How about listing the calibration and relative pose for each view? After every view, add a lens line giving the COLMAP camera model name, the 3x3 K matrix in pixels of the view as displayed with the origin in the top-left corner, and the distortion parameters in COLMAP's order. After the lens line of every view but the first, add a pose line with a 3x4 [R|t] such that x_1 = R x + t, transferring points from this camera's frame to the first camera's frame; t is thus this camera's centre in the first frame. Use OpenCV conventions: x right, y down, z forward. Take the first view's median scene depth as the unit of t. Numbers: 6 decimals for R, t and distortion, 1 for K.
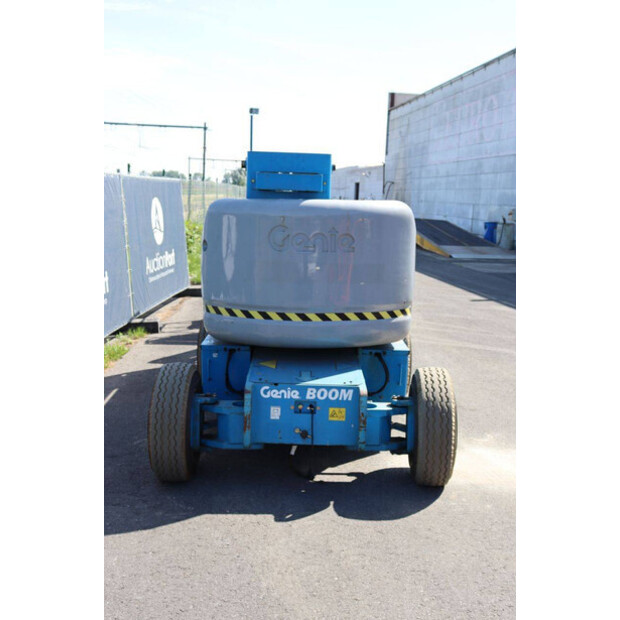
lens RADIAL K [[744.6, 0, 321.0], [0, 744.6, 310.1], [0, 0, 1]] dist [0.018975, 0.038734]
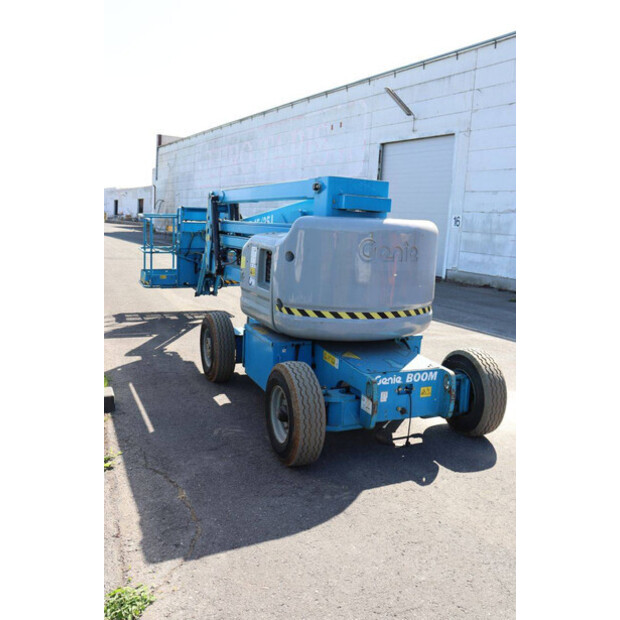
lens RADIAL K [[531.9, 0, 310.0], [0, 531.9, 310.0], [0, 0, 1]] dist [-0.143170, 0.124525]
pose [[0.921591, -0.047873, 0.385200, -0.441918], [0.034854, 0.998563, 0.040714, -0.036290], [-0.386596, -0.024096, 0.921934, 0.237176]]
